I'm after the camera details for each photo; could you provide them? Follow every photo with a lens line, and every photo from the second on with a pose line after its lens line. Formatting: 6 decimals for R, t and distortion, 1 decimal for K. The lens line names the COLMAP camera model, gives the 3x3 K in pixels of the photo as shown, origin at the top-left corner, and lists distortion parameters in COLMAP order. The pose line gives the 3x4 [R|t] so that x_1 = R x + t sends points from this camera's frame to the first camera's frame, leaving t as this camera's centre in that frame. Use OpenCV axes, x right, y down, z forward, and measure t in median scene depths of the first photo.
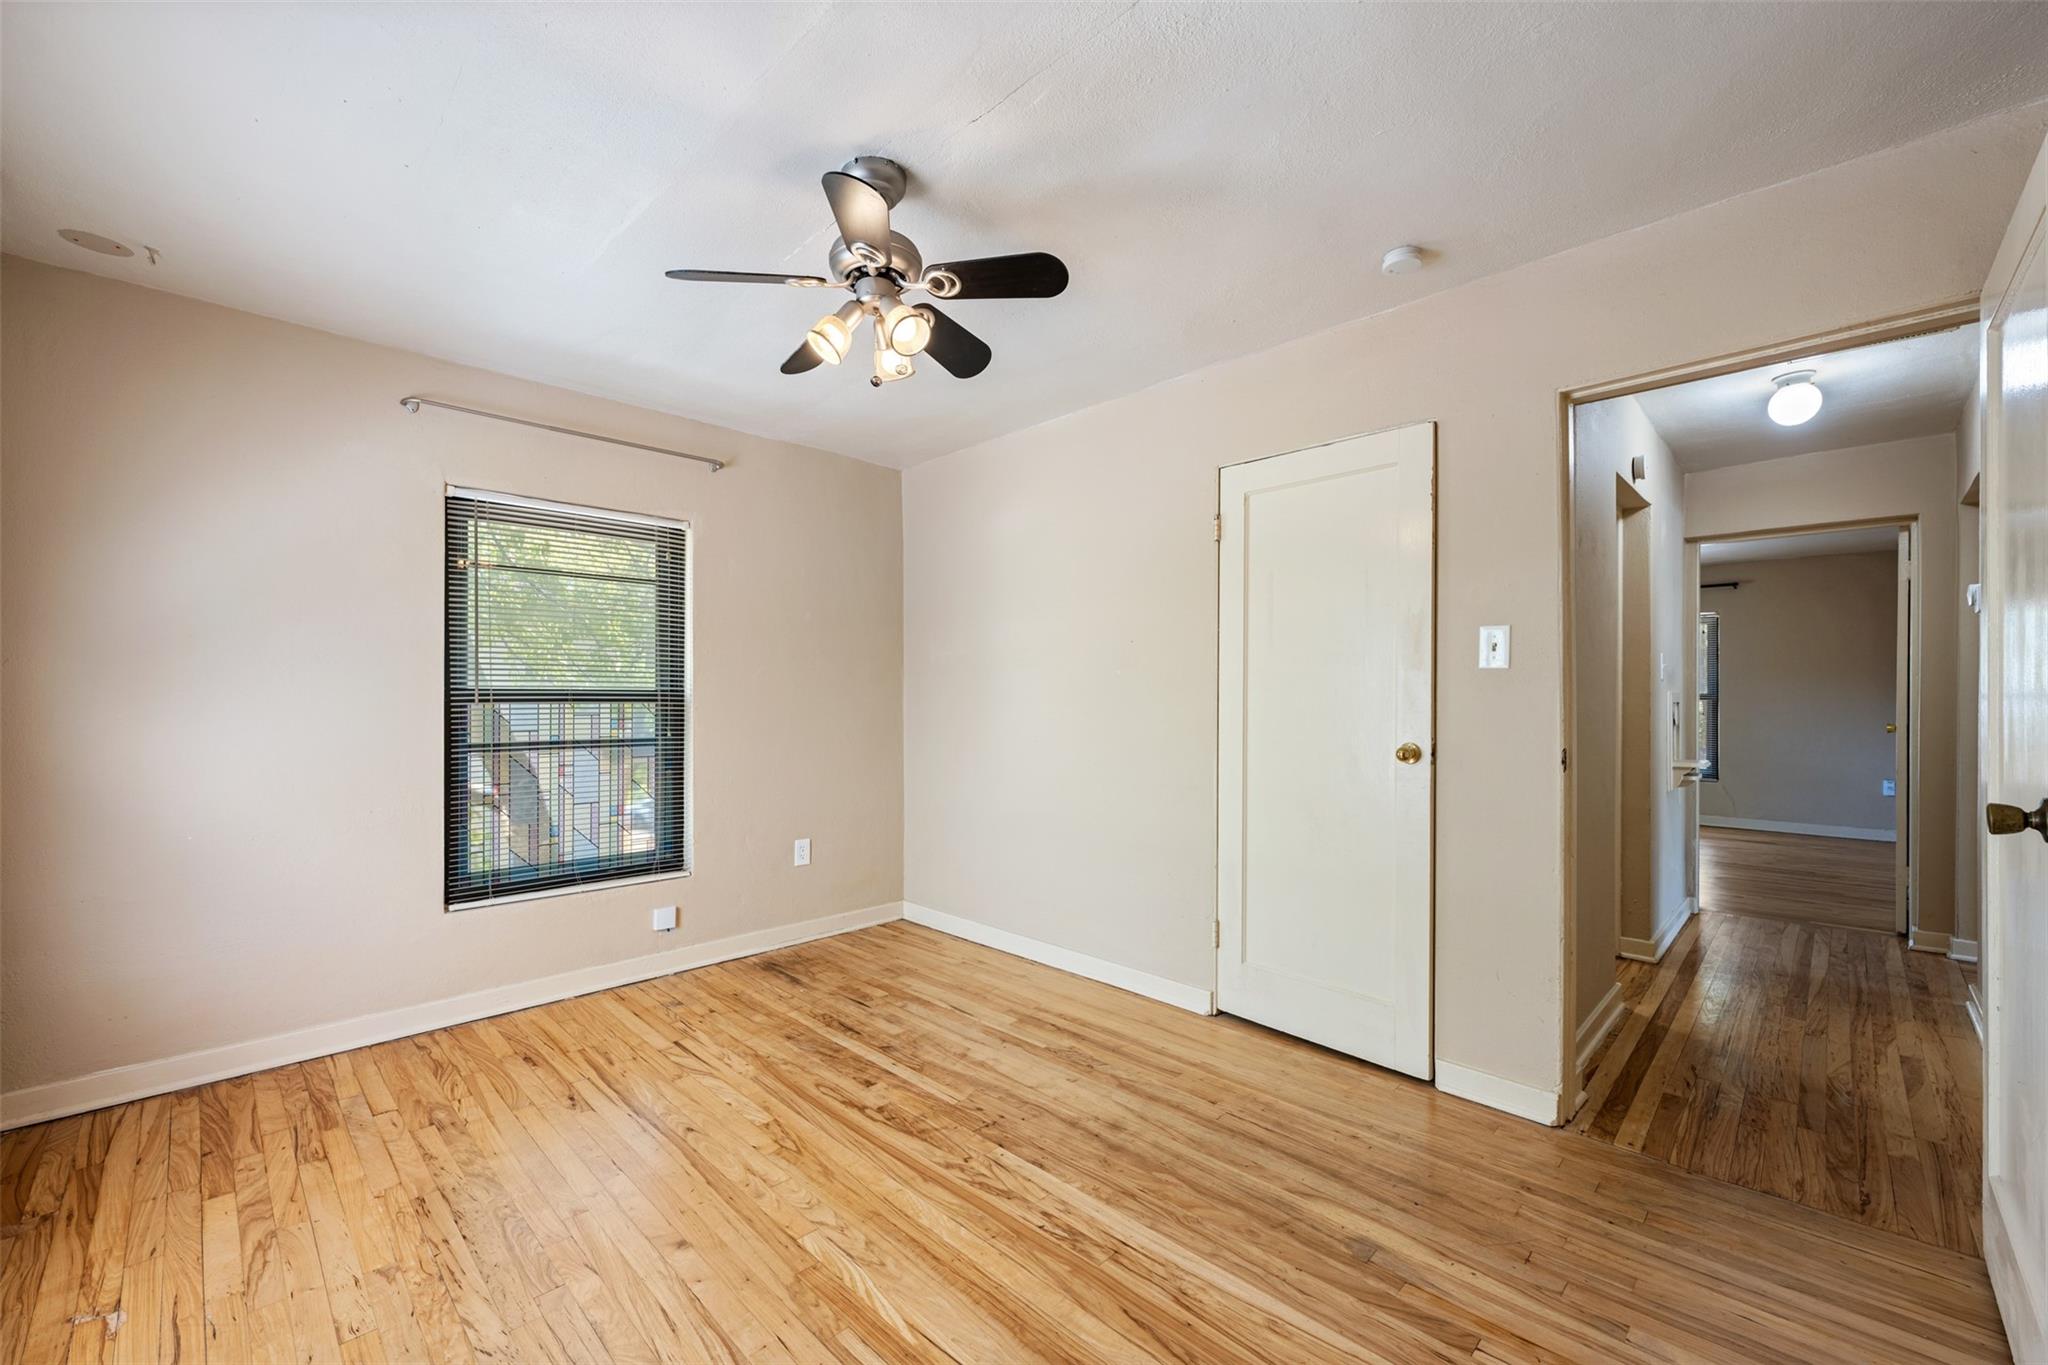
lens RADIAL K [[820.5, 0, 1024.4], [0, 820.5, 698.6], [0, 0, 1]] dist [-0.000909, 0.000224]
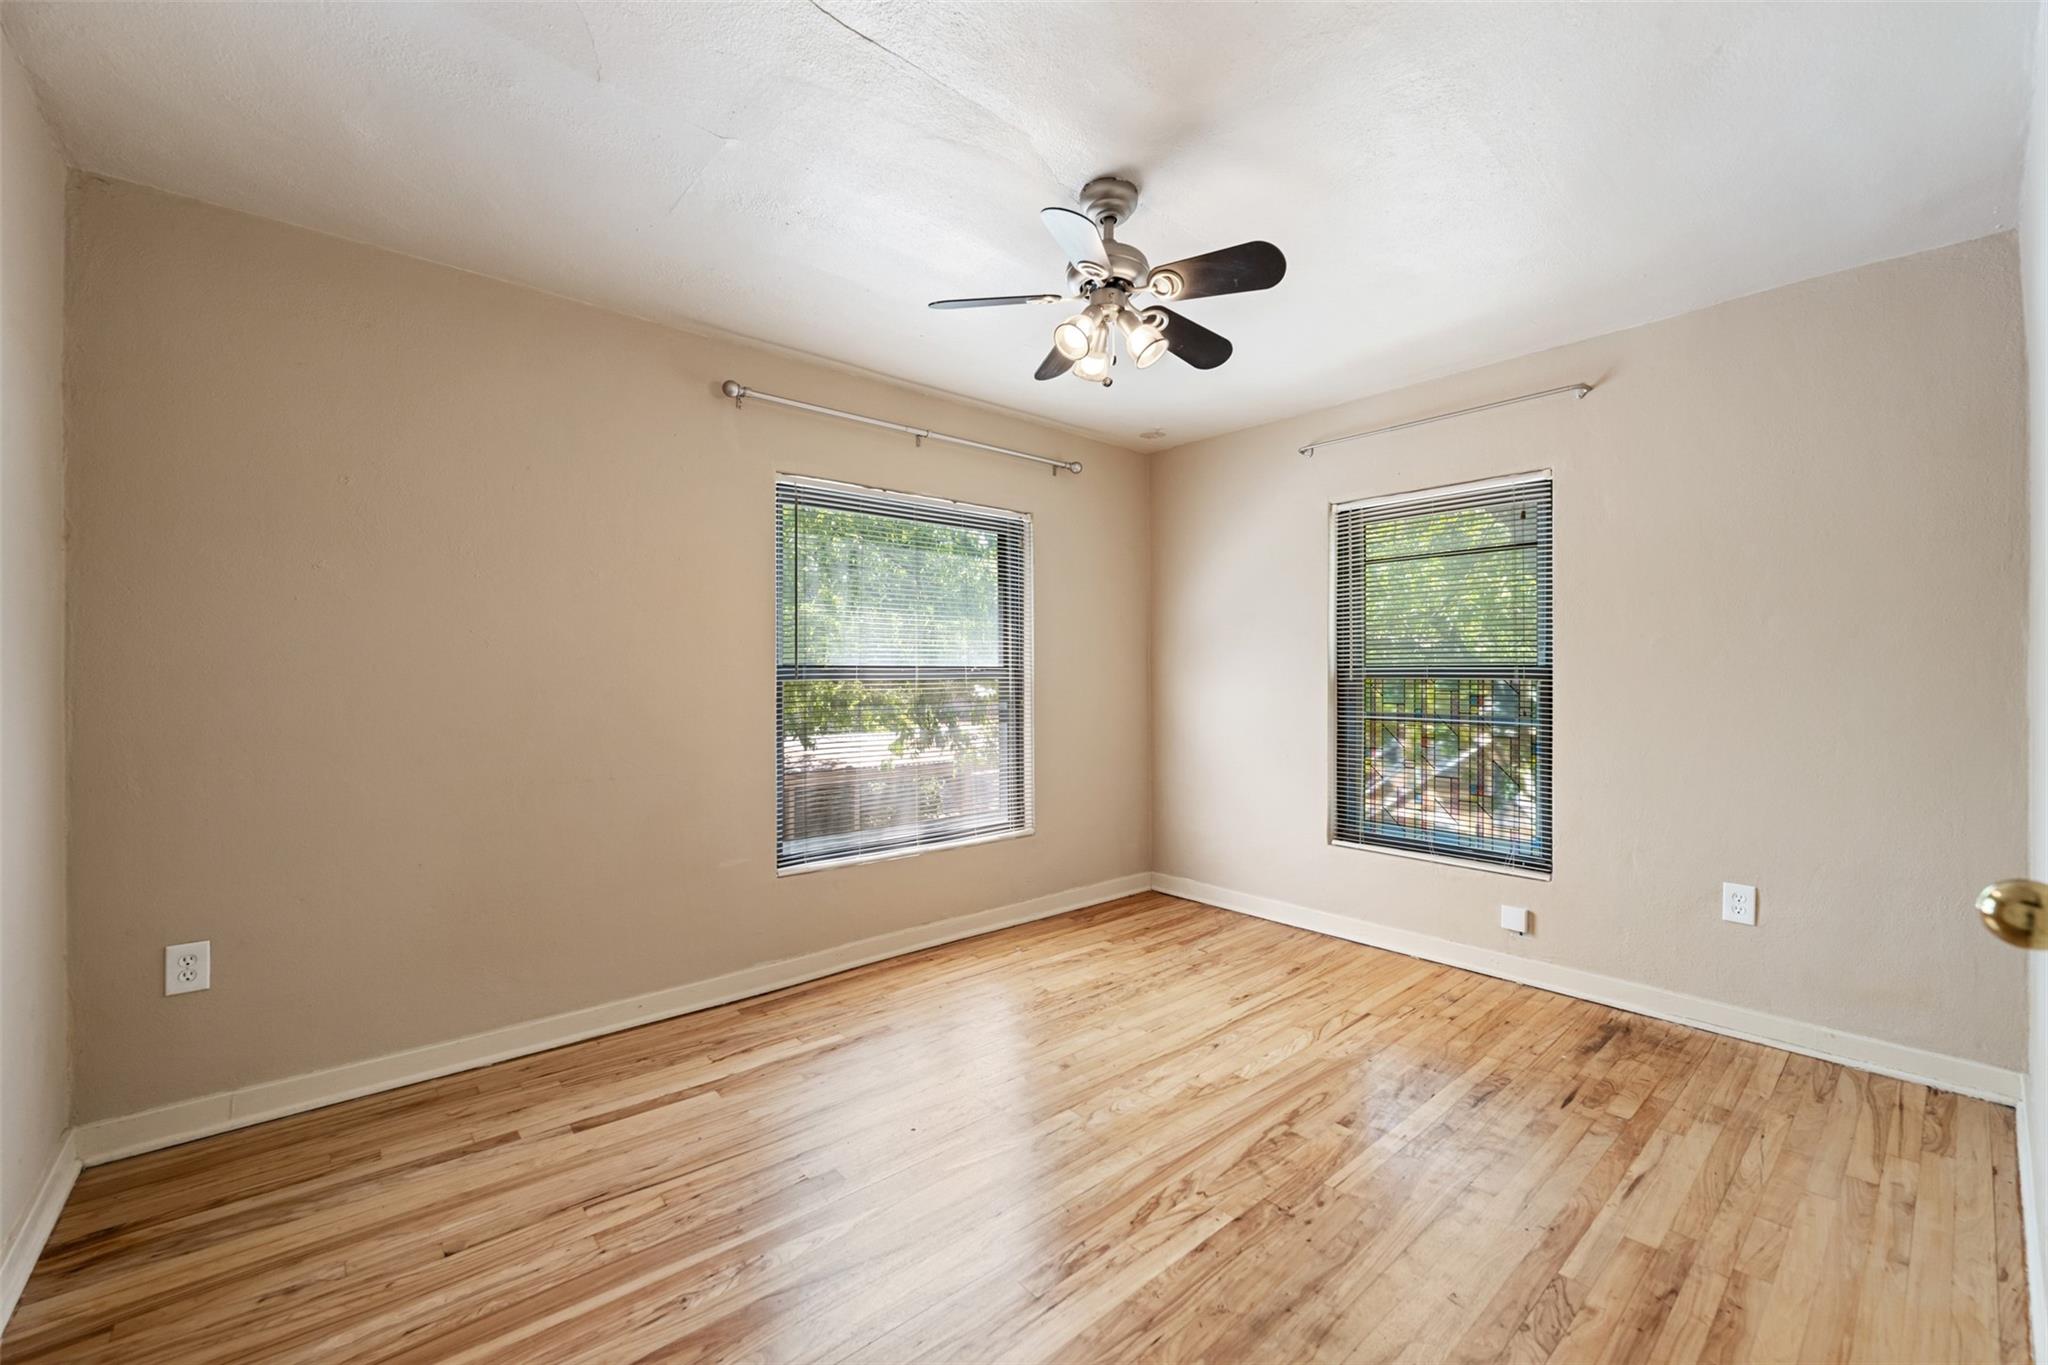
lens RADIAL K [[820.5, 0, 1021.9], [0, 820.5, 671.2], [0, 0, 1]] dist [-0.000909, 0.000224]
pose [[-0.063305, -0.004307, -0.997985, 0.597264], [-0.003083, 0.999987, -0.004120, 0.002071], [0.997989, 0.002816, -0.063317, 0.621640]]
